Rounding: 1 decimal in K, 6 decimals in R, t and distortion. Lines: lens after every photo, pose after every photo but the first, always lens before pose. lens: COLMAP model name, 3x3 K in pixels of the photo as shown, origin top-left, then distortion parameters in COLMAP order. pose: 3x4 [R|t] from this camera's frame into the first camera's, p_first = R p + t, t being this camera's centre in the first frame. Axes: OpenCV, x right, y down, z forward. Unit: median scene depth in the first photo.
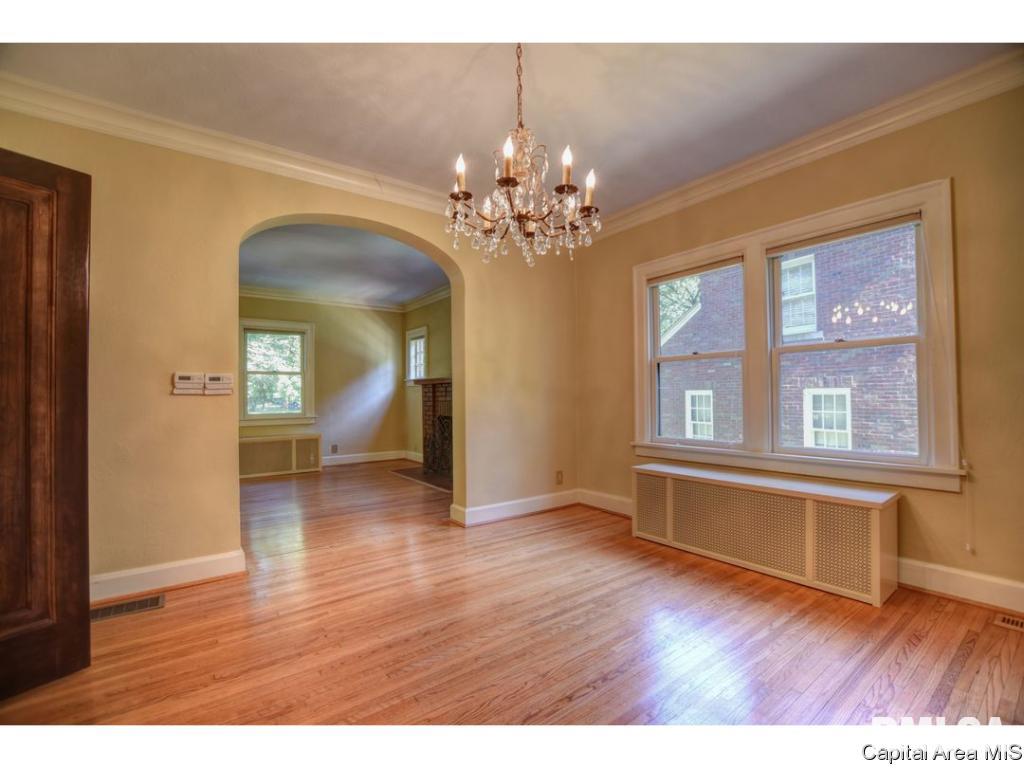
lens RADIAL K [[447.0, 0, 509.0], [0, 447.0, 391.5], [0, 0, 1]] dist [-0.021062, 0.000320]
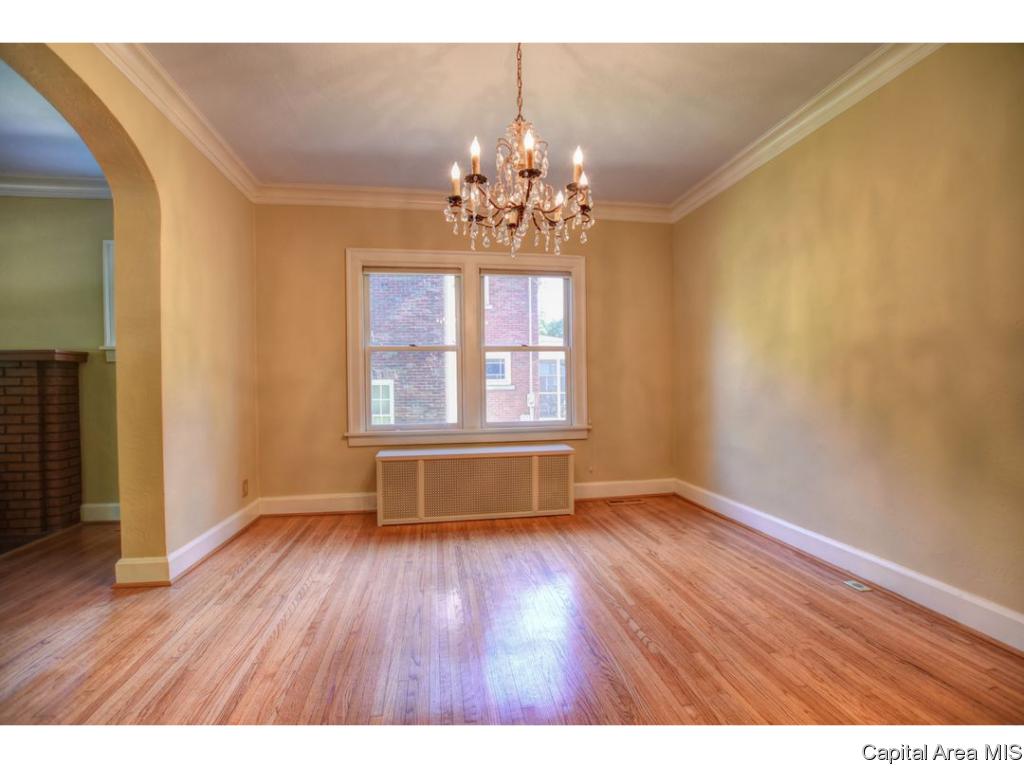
lens RADIAL K [[461.8, 0, 508.9], [0, 461.8, 385.5], [0, 0, 1]] dist [-0.028940, 0.000407]
pose [[0.464148, 0.000102, 0.885758, -0.474745], [-0.003845, 0.999991, 0.001900, 0.009968], [-0.885749, -0.004288, 0.464144, 0.265269]]
